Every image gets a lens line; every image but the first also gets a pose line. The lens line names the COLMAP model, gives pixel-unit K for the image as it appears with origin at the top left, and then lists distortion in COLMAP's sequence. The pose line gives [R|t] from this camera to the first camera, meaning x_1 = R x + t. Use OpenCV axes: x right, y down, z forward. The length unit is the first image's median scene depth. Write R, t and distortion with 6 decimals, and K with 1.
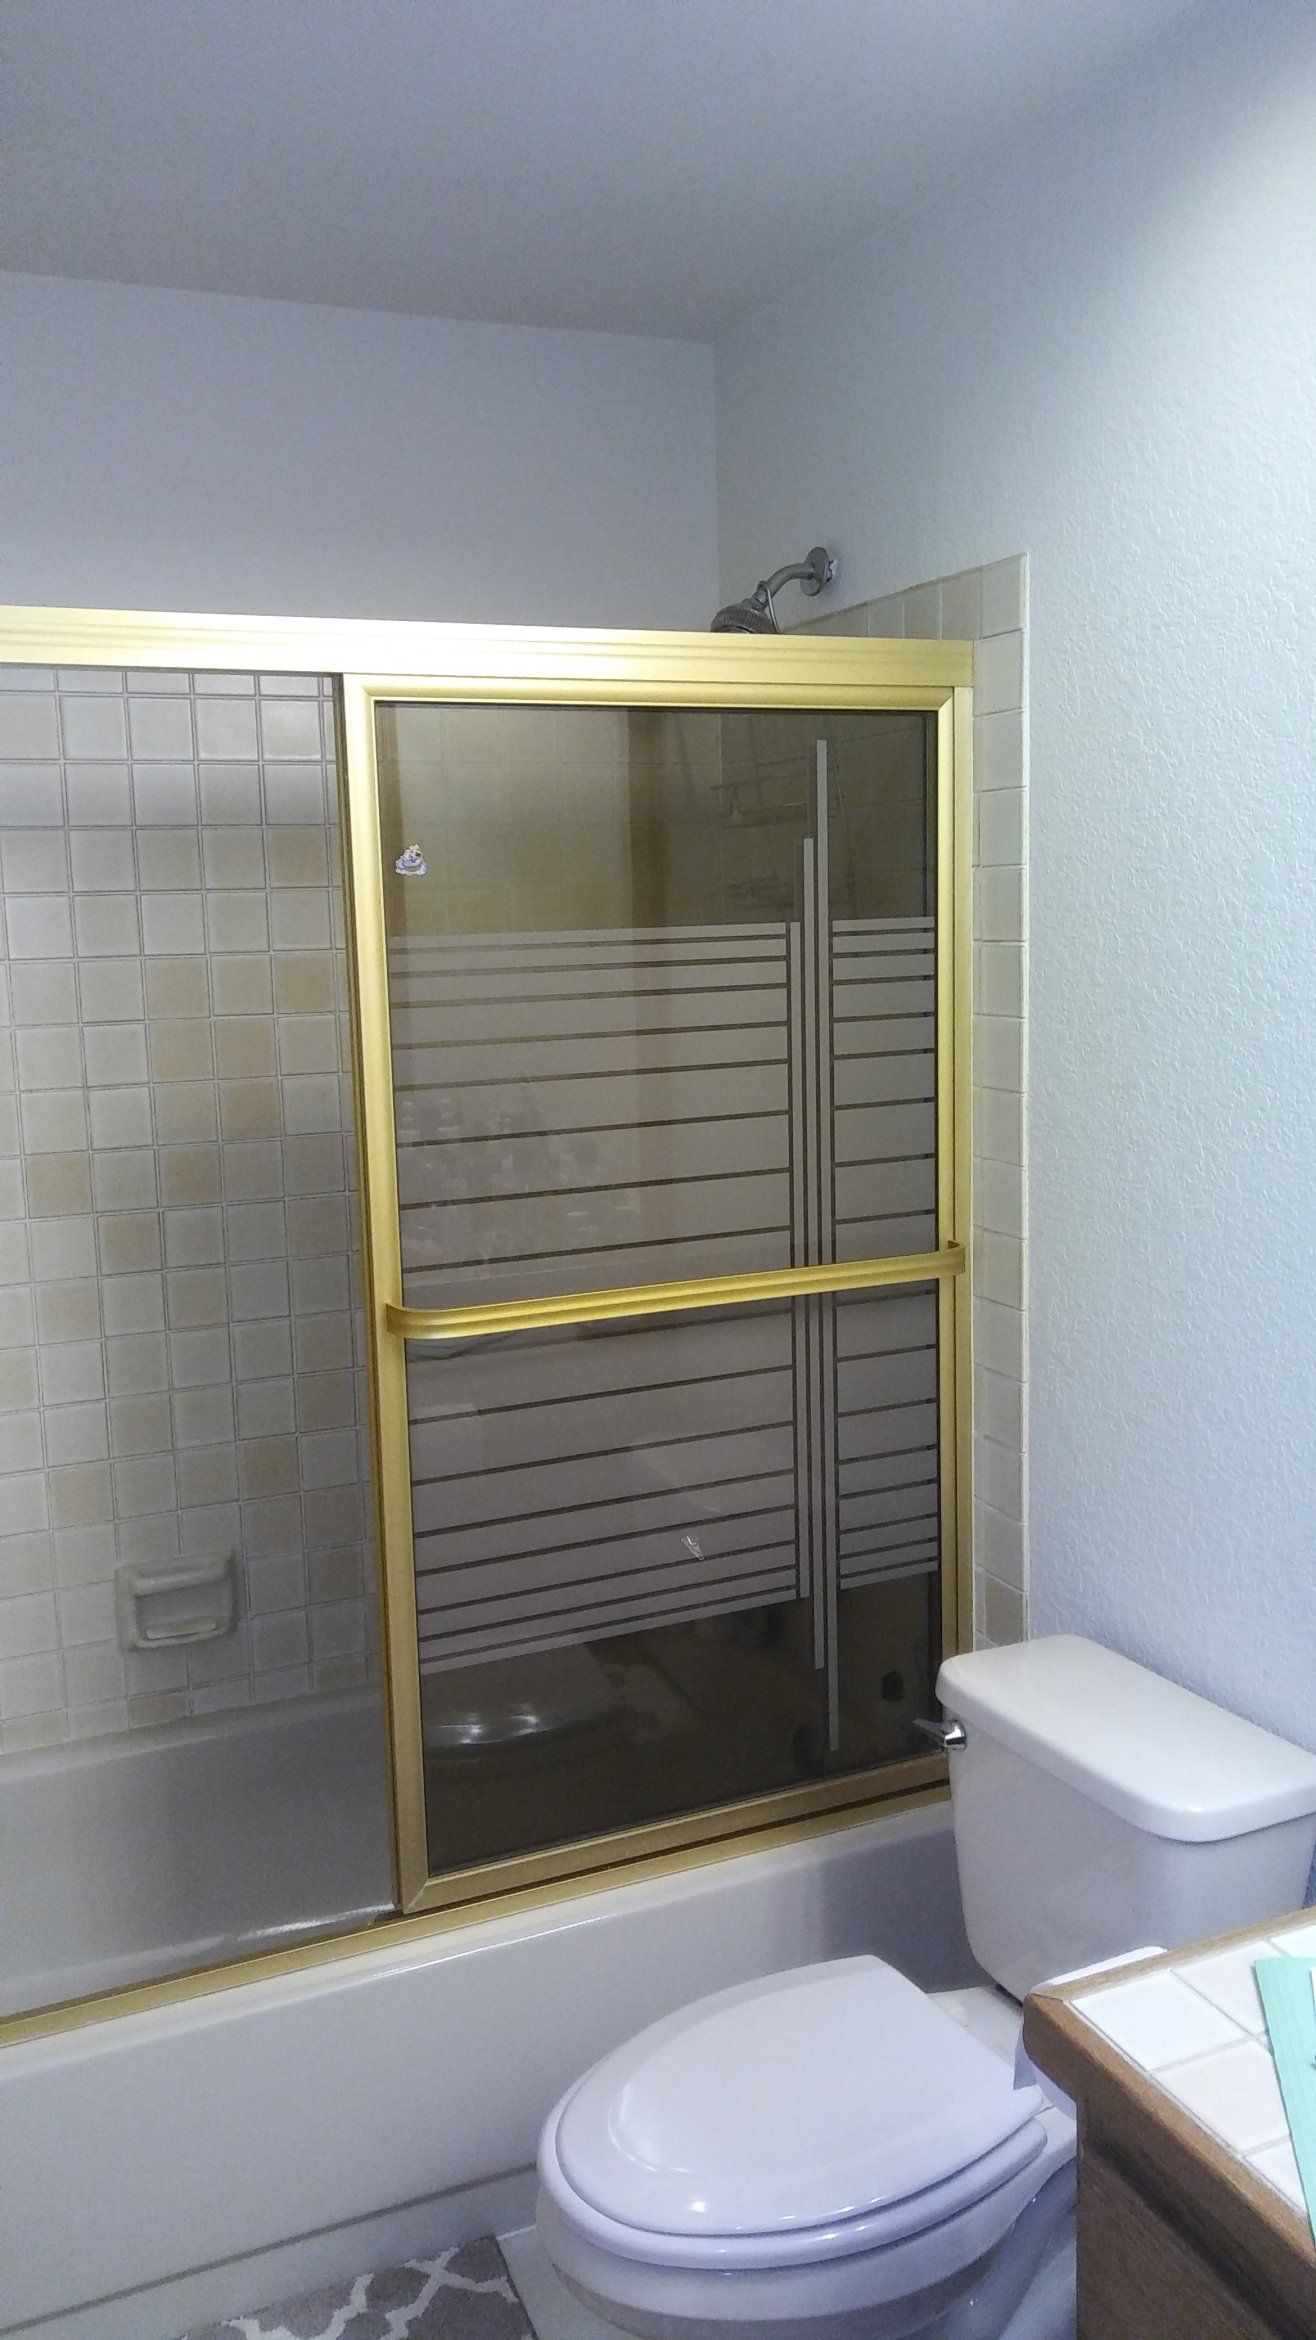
lens RADIAL K [[1852.6, 0, 656.8], [0, 1852.6, 1167.9], [0, 0, 1]] dist [0.034114, -0.014414]
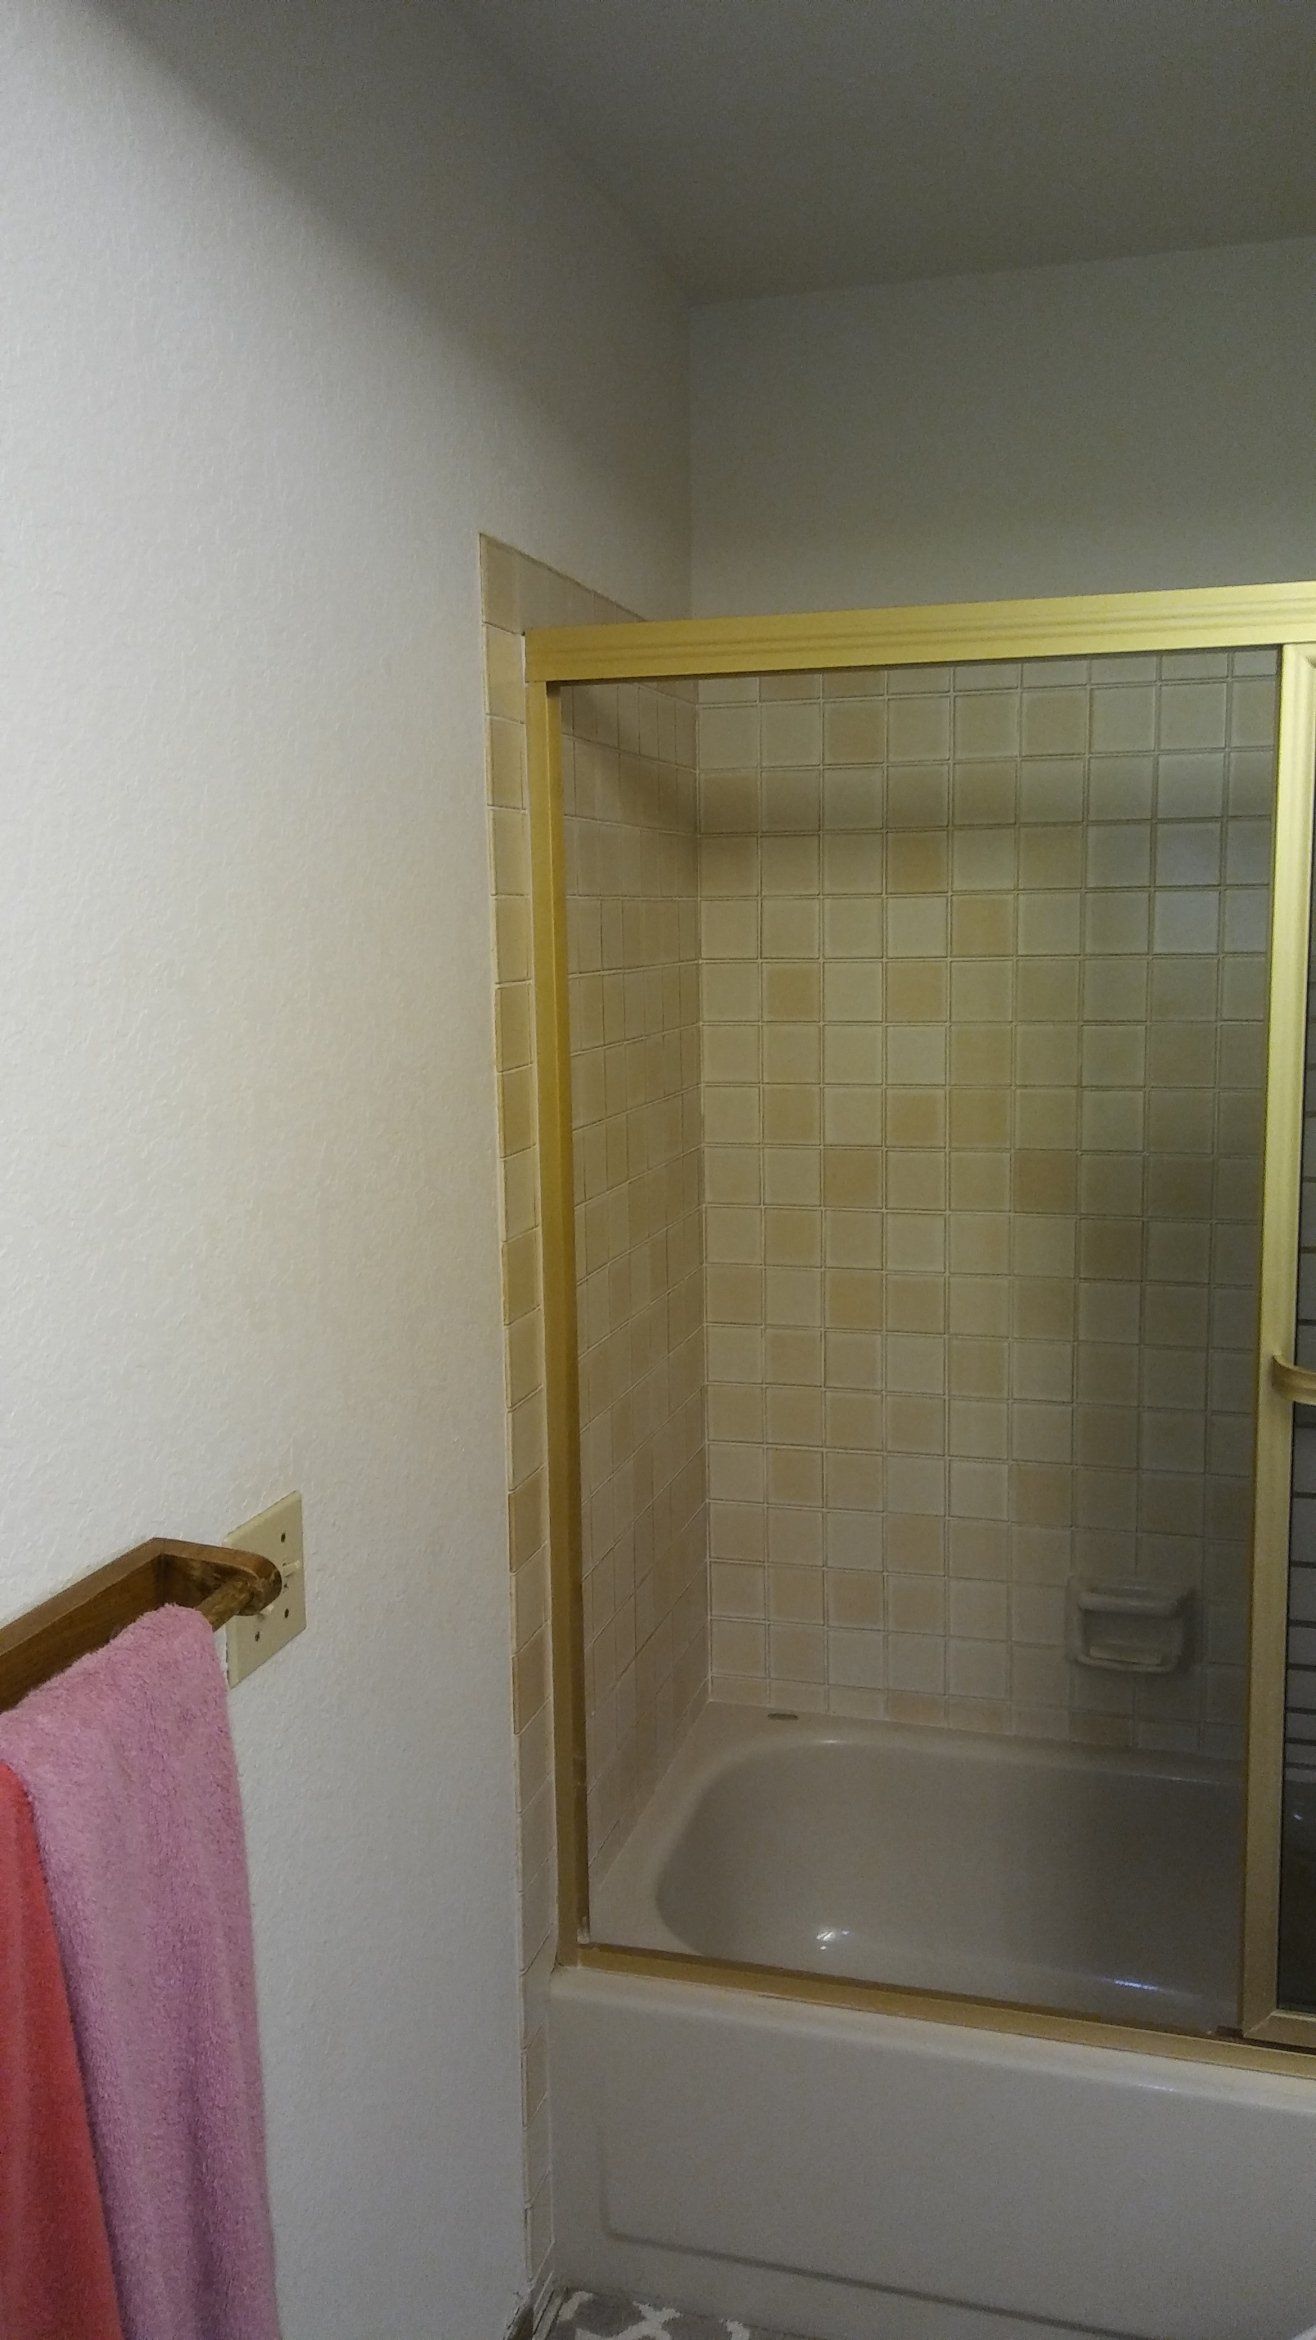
lens RADIAL K [[1852.6, 0, 659.0], [0, 1852.6, 1170.7], [0, 0, 1]] dist [0.034114, -0.014414]
pose [[0.770558, 0.102902, -0.629008, 0.141613], [-0.097307, 0.994305, 0.043458, -0.019928], [0.629898, 0.027719, 0.776183, 0.097403]]
